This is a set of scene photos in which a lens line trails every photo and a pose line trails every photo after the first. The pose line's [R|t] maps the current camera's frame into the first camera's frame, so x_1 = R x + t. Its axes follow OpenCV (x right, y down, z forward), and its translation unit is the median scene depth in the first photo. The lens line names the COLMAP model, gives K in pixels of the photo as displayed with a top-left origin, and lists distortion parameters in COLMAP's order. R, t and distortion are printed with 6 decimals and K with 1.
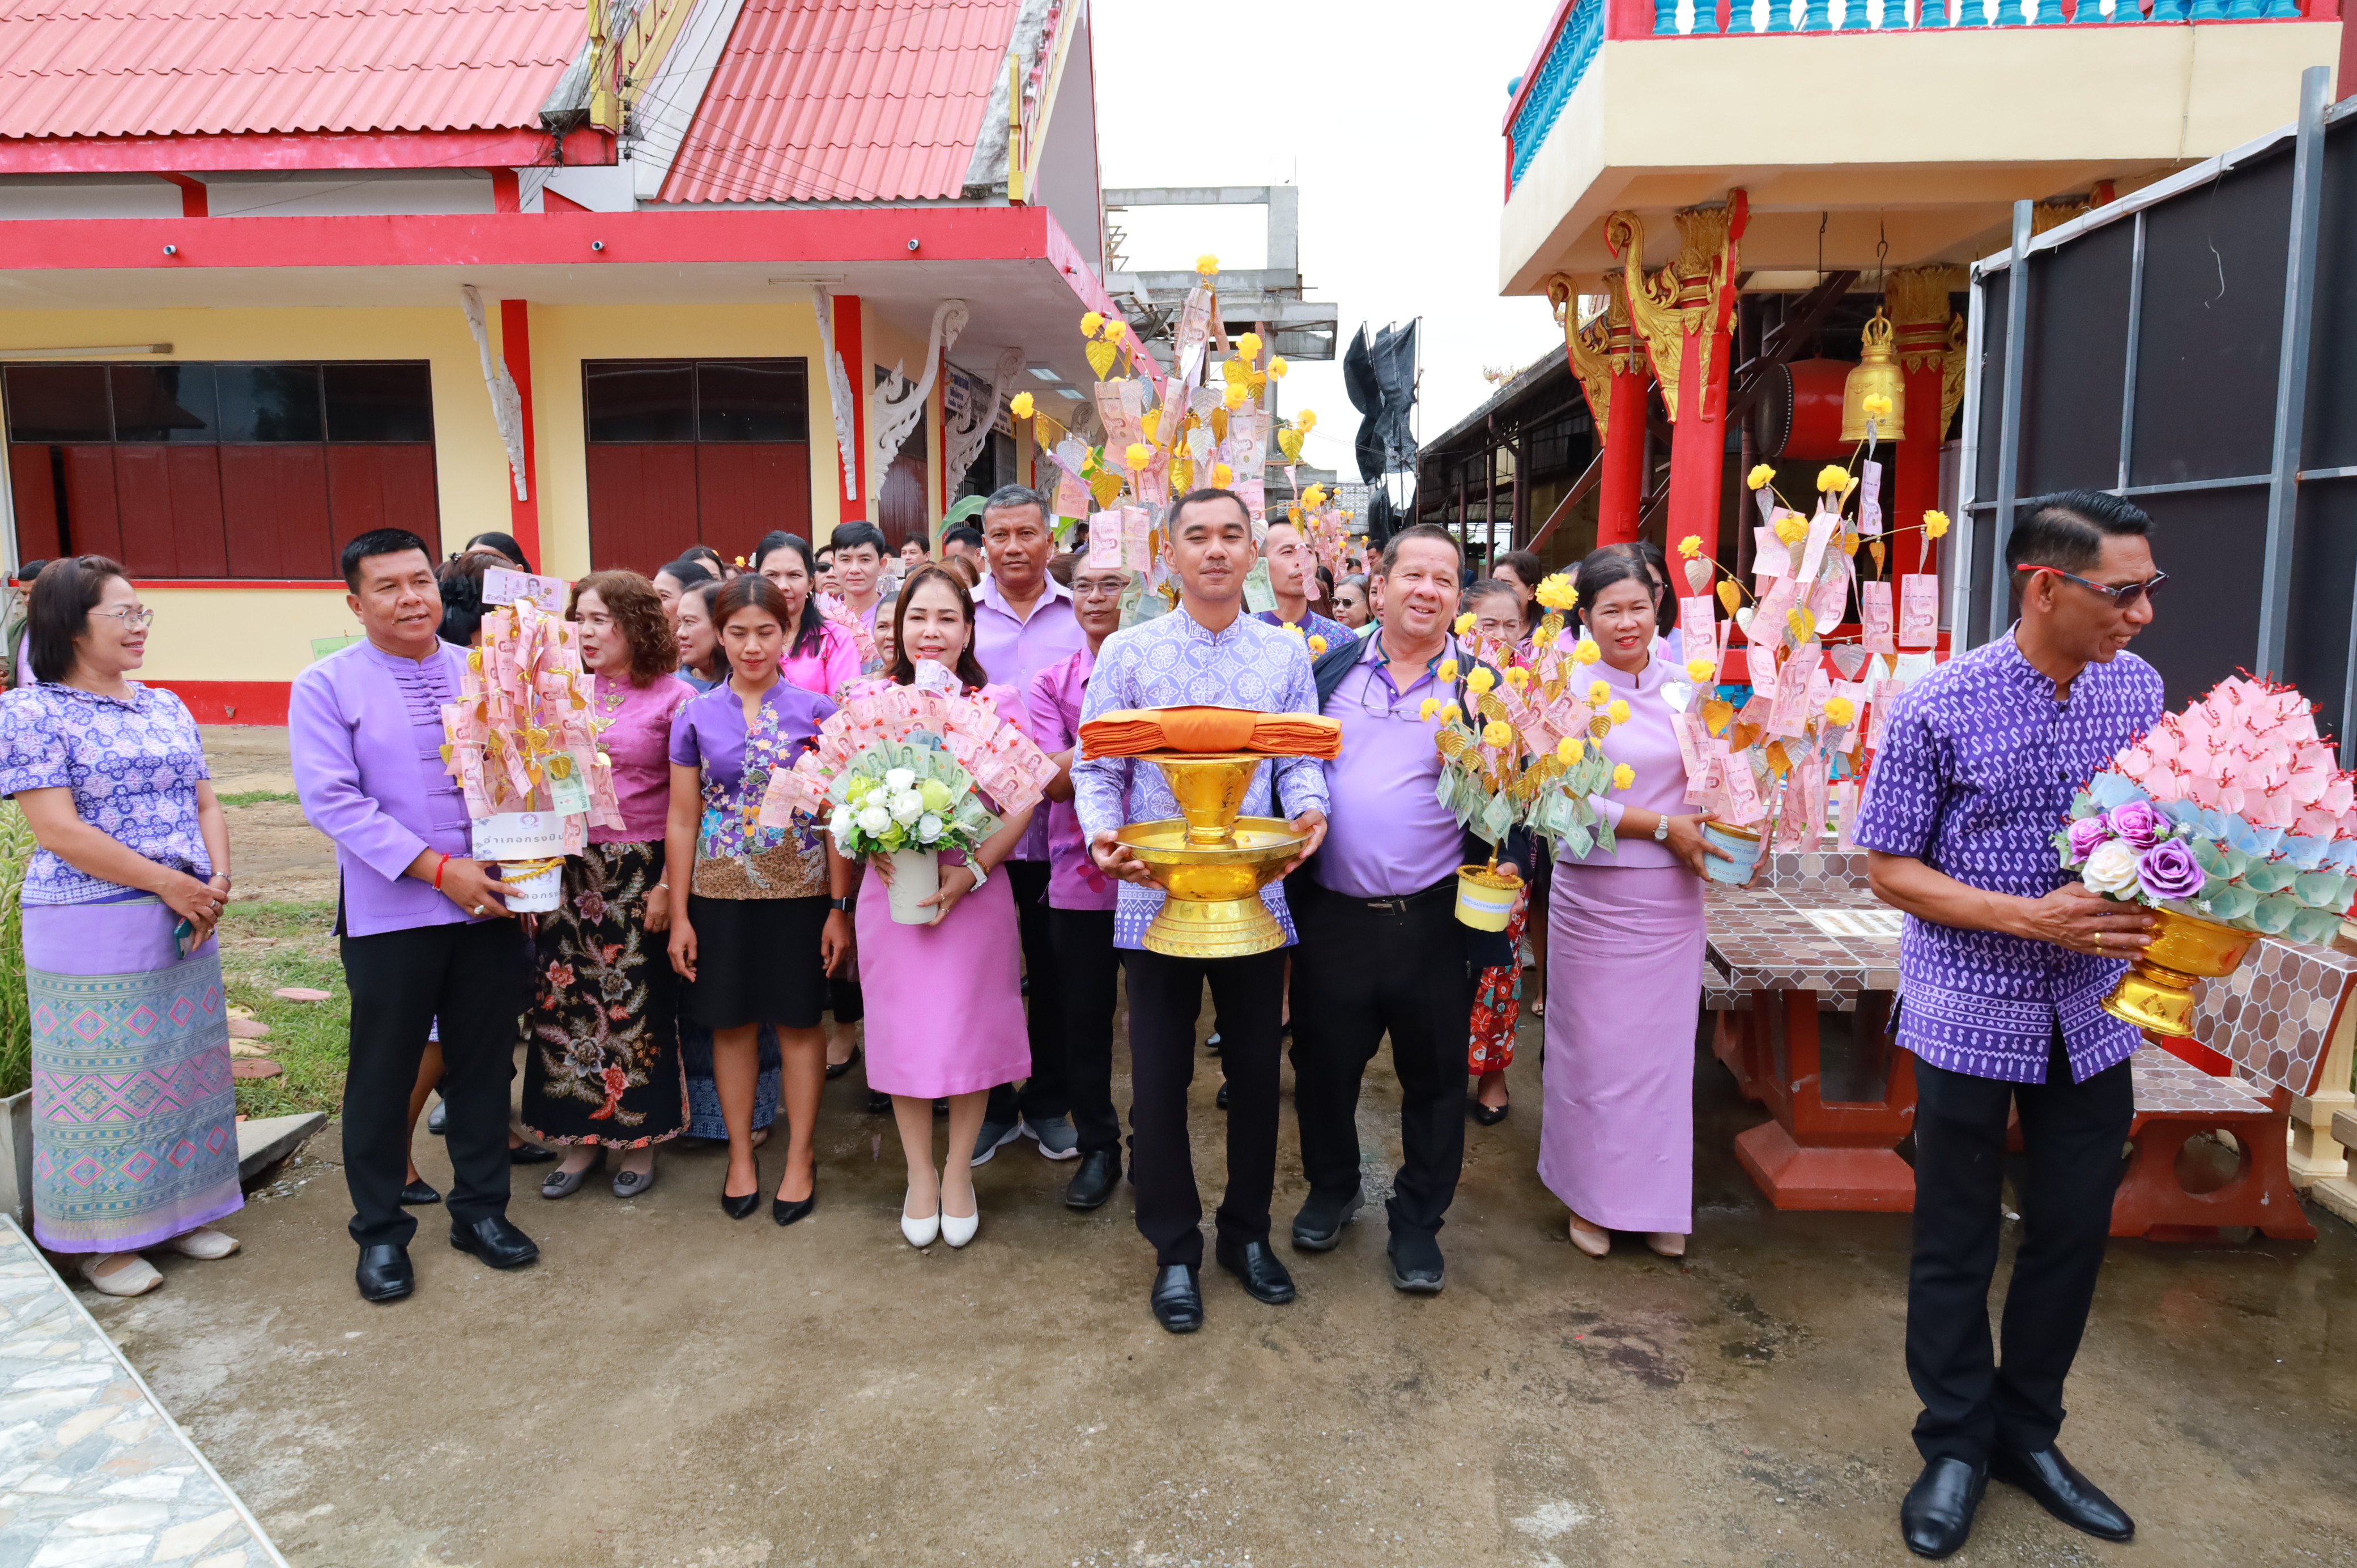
lens RADIAL K [[1672.1, 0, 1178.5], [0, 1672.1, 784.0], [0, 0, 1]] dist [0.010637, 0.002712]
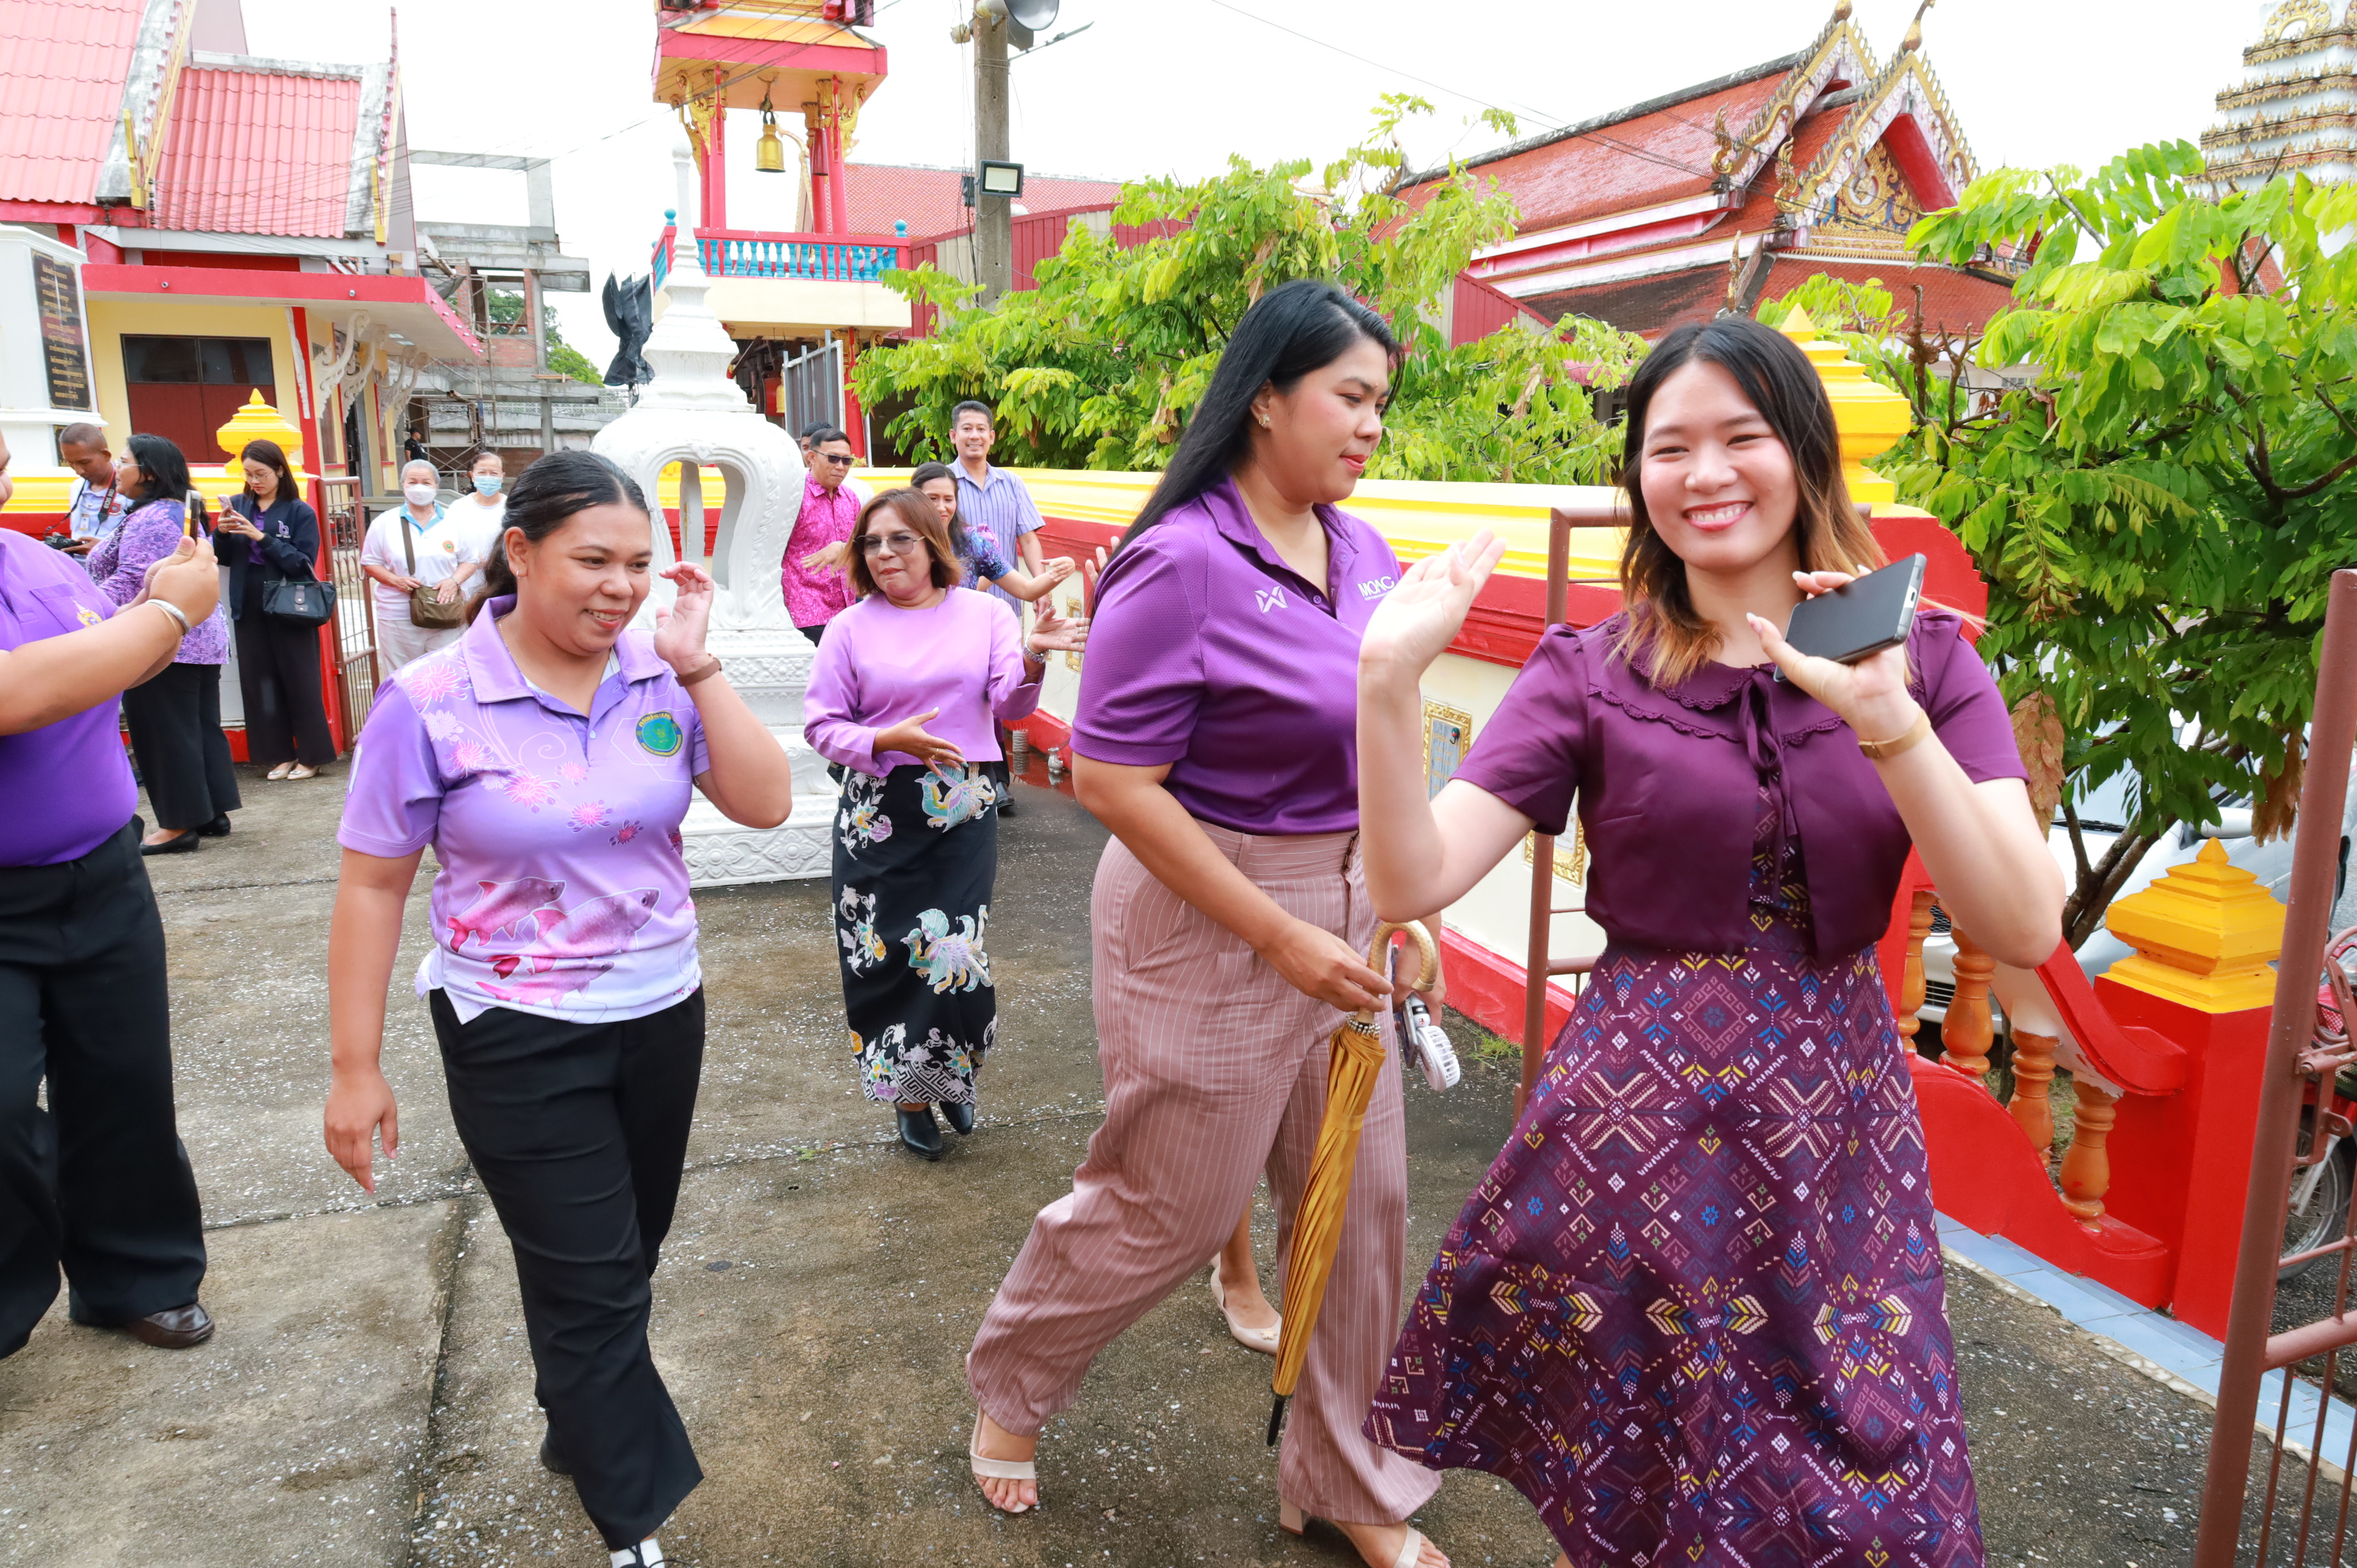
lens RADIAL K [[1672.1, 0, 1178.5], [0, 1672.1, 784.0], [0, 0, 1]] dist [0.010637, 0.002712]
pose [[0.916961, -0.071612, 0.392497, -0.060419], [0.046387, 0.996224, 0.073393, 0.116629], [-0.396271, -0.049092, 0.916820, -0.919274]]
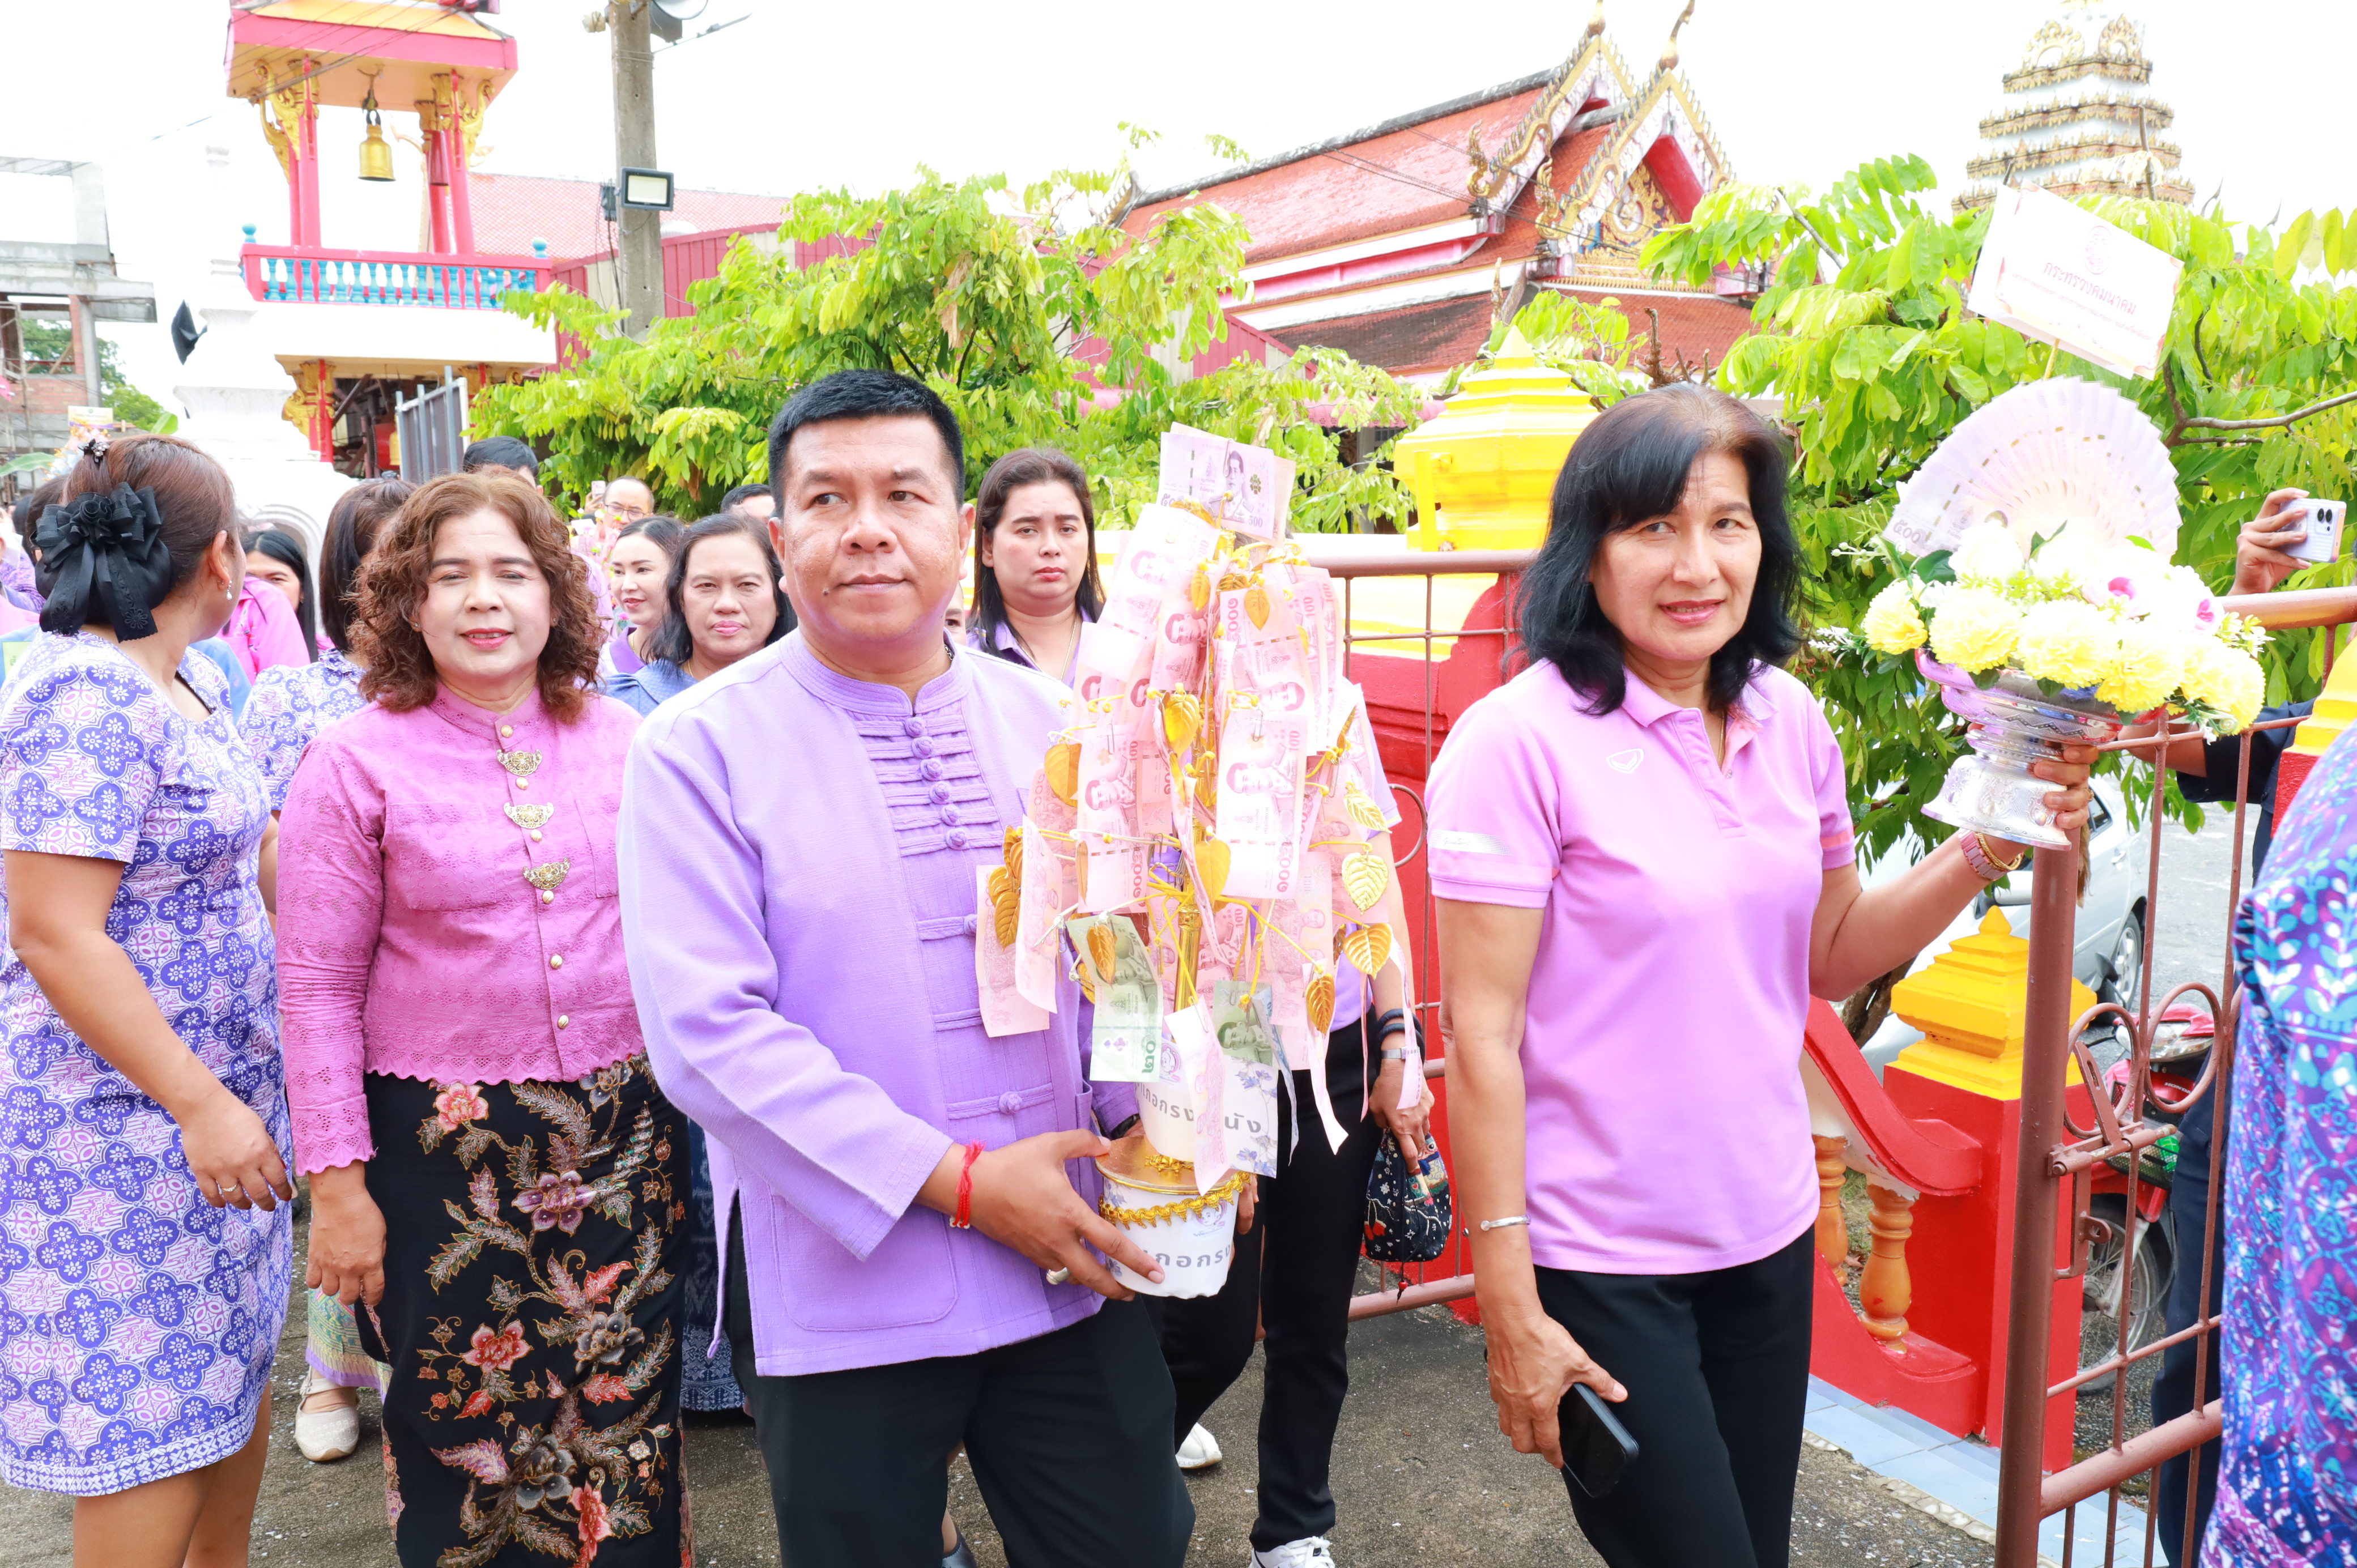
lens RADIAL K [[1928.1, 0, 1178.5], [0, 1928.1, 784.0], [0, 0, 1]] dist [-0.005626, 0.040512]
pose [[0.850516, -0.080228, 0.519794, -0.042145], [0.075780, 0.996678, 0.029837, 0.117868], [-0.520461, 0.014013, 0.853770, -0.916368]]
